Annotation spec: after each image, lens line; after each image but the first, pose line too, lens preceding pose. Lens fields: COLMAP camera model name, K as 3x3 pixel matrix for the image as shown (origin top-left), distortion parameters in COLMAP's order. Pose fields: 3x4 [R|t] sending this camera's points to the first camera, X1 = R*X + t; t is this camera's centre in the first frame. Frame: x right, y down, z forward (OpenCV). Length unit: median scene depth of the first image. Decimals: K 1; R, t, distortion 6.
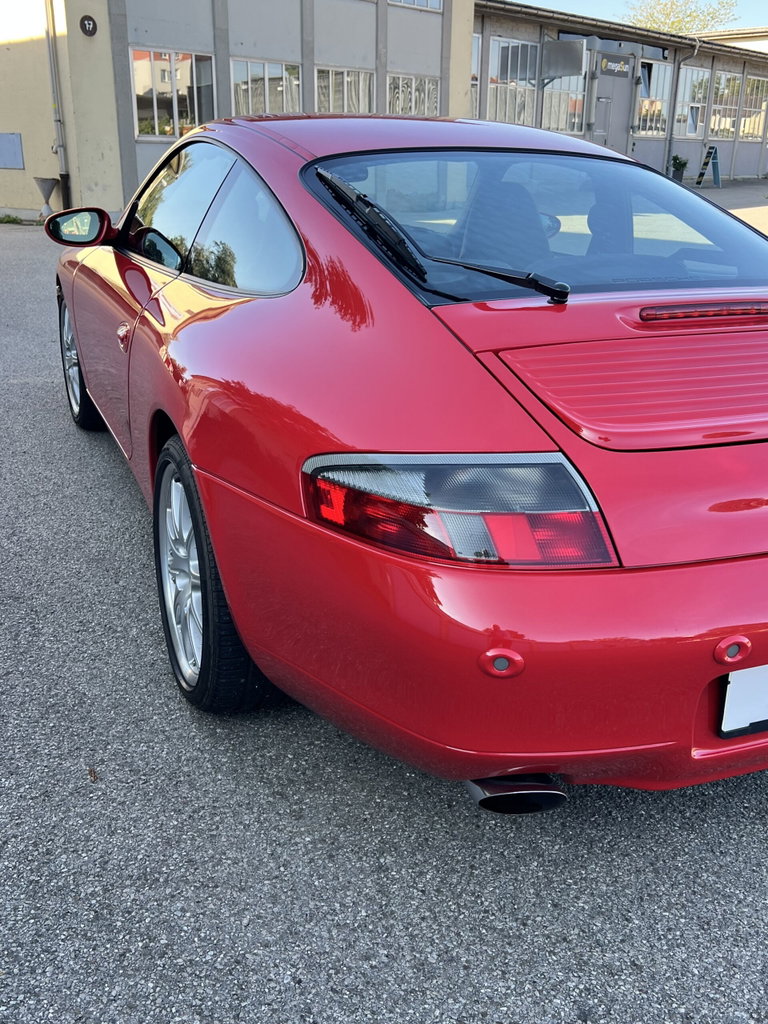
lens RADIAL K [[964.3, 0, 384.0], [0, 964.3, 512.0], [0, 0, 1]] dist [0.026235, -0.018676]
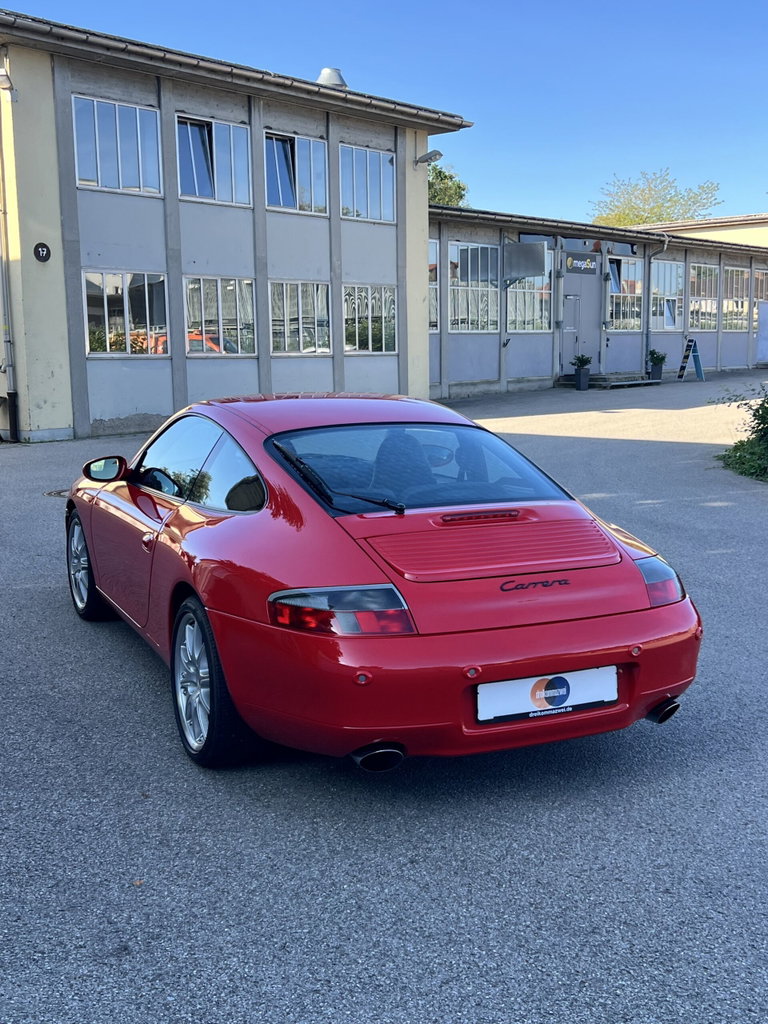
lens RADIAL K [[1176.9, 0, 384.0], [0, 1176.9, 512.0], [0, 0, 1]] dist [0.085041, -0.003111]
pose [[0.999259, -0.028725, 0.025621, 0.010496], [0.033455, 0.977327, -0.209076, 0.032152], [-0.019035, 0.209778, 0.977564, -0.154234]]
